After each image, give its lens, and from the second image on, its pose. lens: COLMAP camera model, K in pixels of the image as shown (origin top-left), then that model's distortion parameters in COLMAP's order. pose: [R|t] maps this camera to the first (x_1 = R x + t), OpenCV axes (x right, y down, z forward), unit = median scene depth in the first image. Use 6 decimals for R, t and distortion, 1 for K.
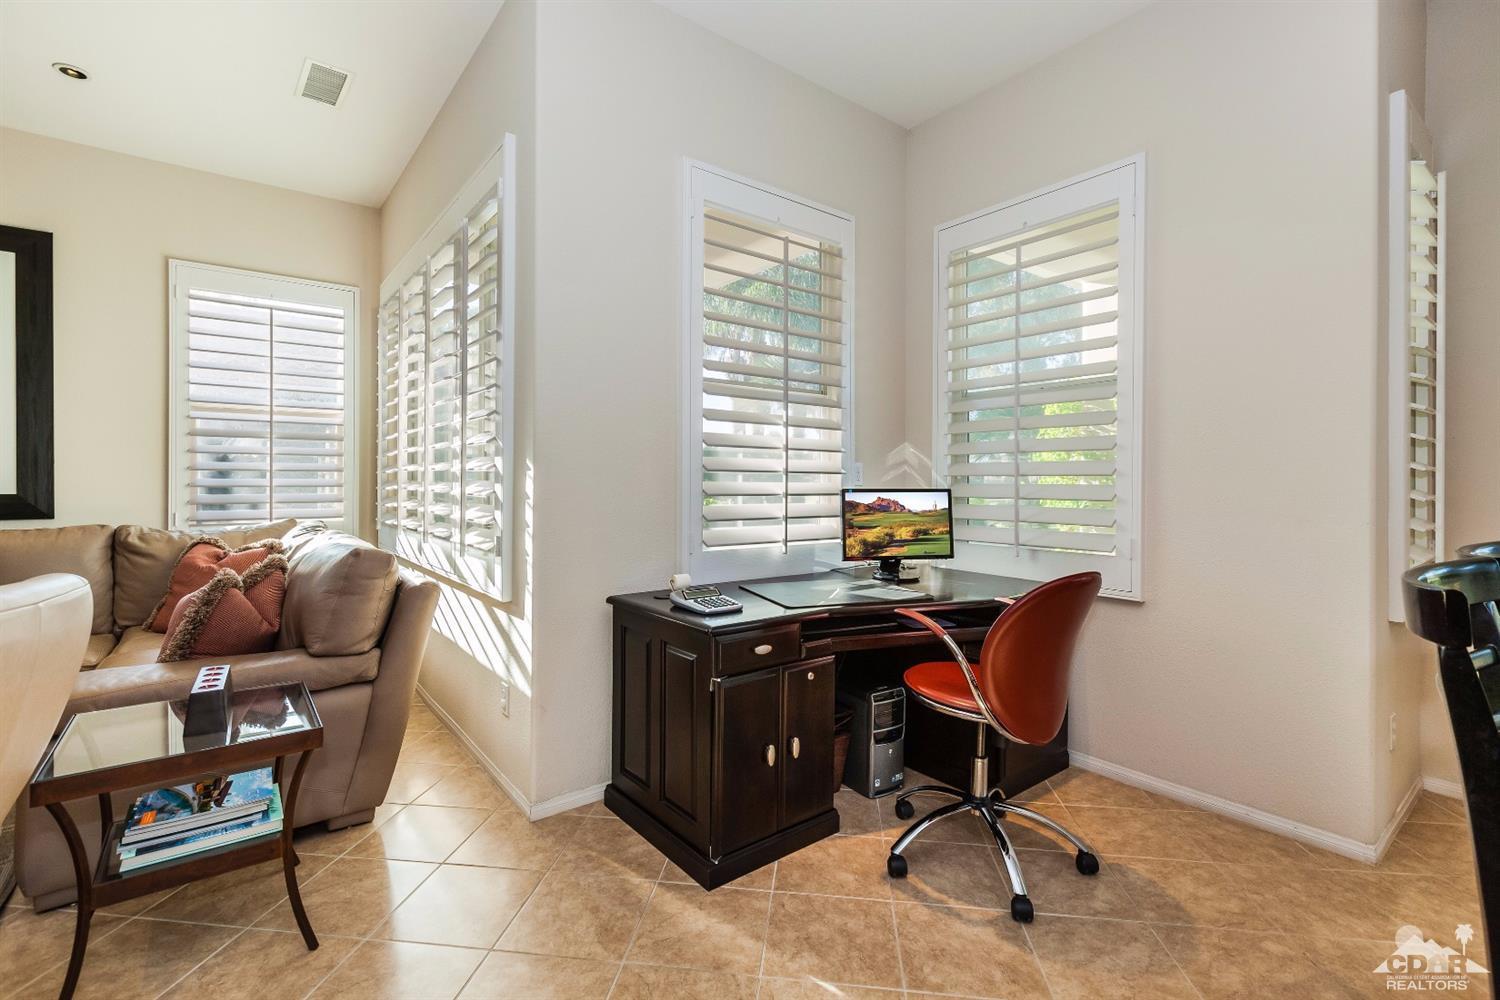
lens RADIAL K [[681.5, 0, 742.8], [0, 681.5, 478.8], [0, 0, 1]] dist [-0.000305, -0.000695]
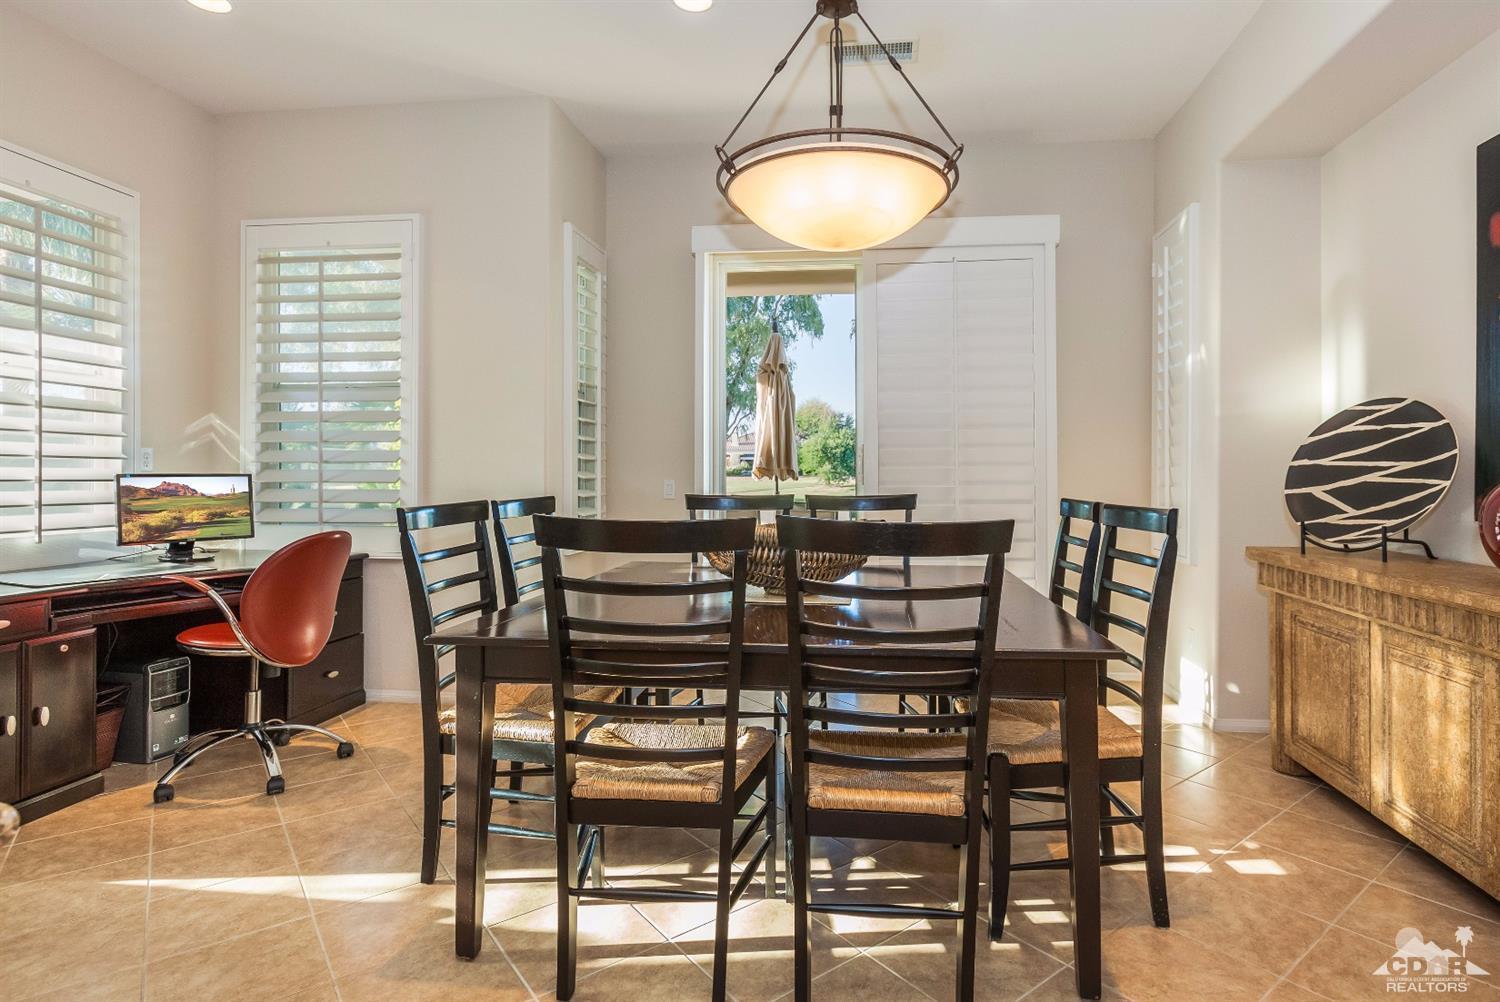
lens RADIAL K [[751.3, 0, 766.1], [0, 751.3, 476.5], [0, 0, 1]] dist [-0.001641, -0.001087]
pose [[0.692465, -0.006371, 0.721424, 0.012316], [0.000938, 0.999968, 0.007930, 0.010556], [-0.721451, -0.004815, 0.692449, -0.439758]]
